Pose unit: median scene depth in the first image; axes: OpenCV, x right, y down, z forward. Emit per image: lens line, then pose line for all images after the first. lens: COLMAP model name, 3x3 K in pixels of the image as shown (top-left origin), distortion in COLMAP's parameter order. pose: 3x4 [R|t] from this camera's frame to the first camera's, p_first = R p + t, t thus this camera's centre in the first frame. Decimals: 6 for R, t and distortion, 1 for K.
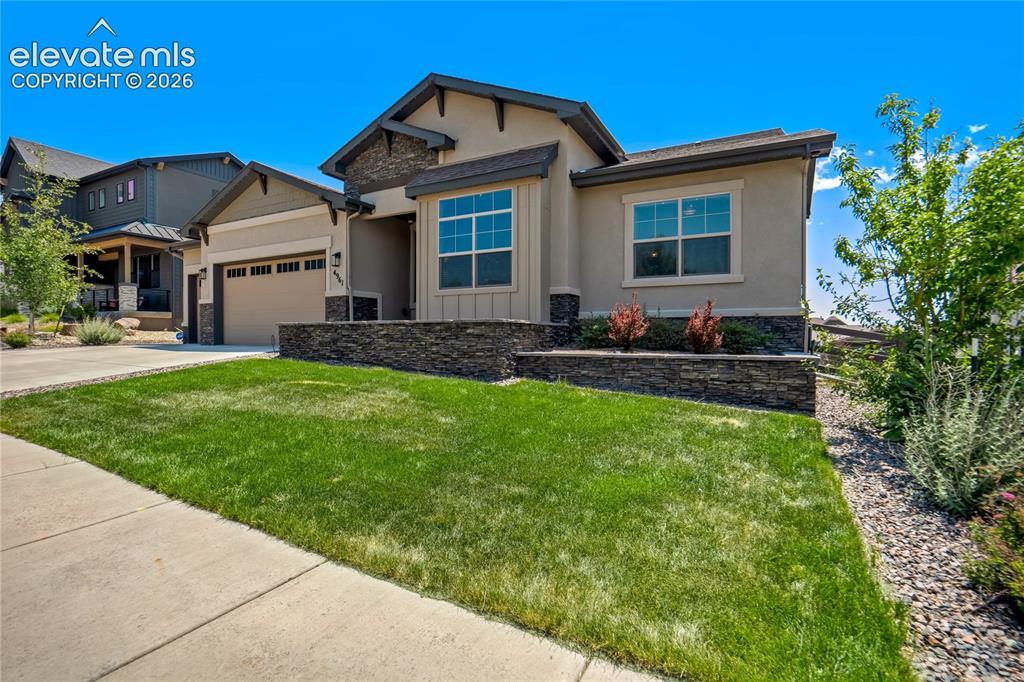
lens RADIAL K [[476.9, 0, 511.1], [0, 476.9, 338.4], [0, 0, 1]] dist [-0.024105, 0.007665]
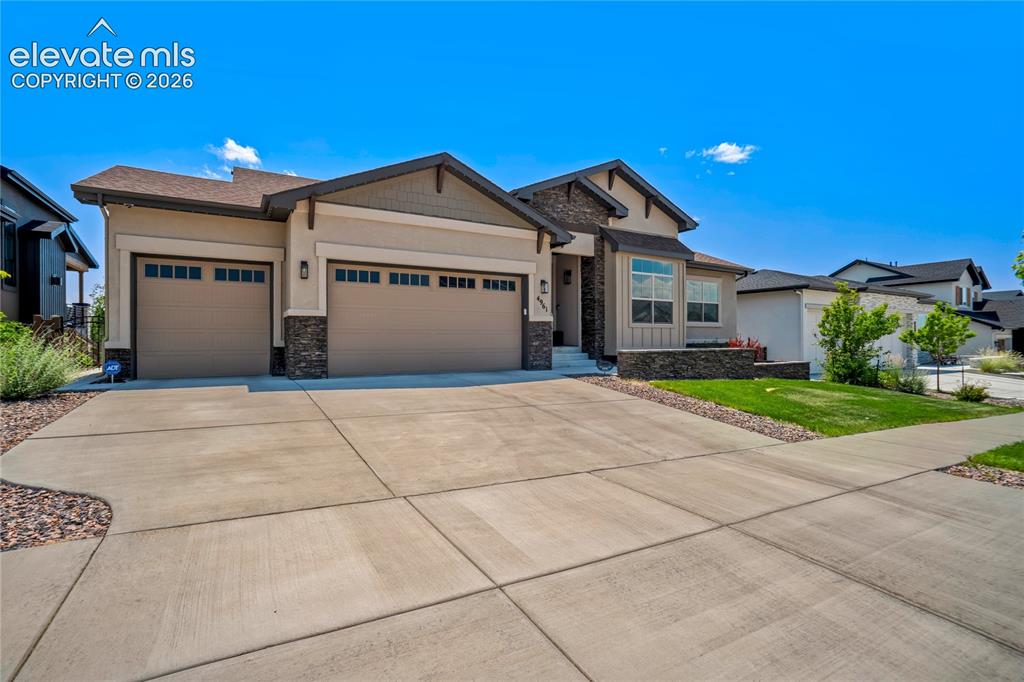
lens RADIAL K [[476.9, 0, 514.6], [0, 476.9, 341.2], [0, 0, 1]] dist [-0.024105, 0.007665]
pose [[0.504648, -0.007300, 0.863294, -1.422962], [0.003848, 0.999973, 0.006207, -0.056343], [-0.863317, 0.000189, 0.504663, 0.562182]]
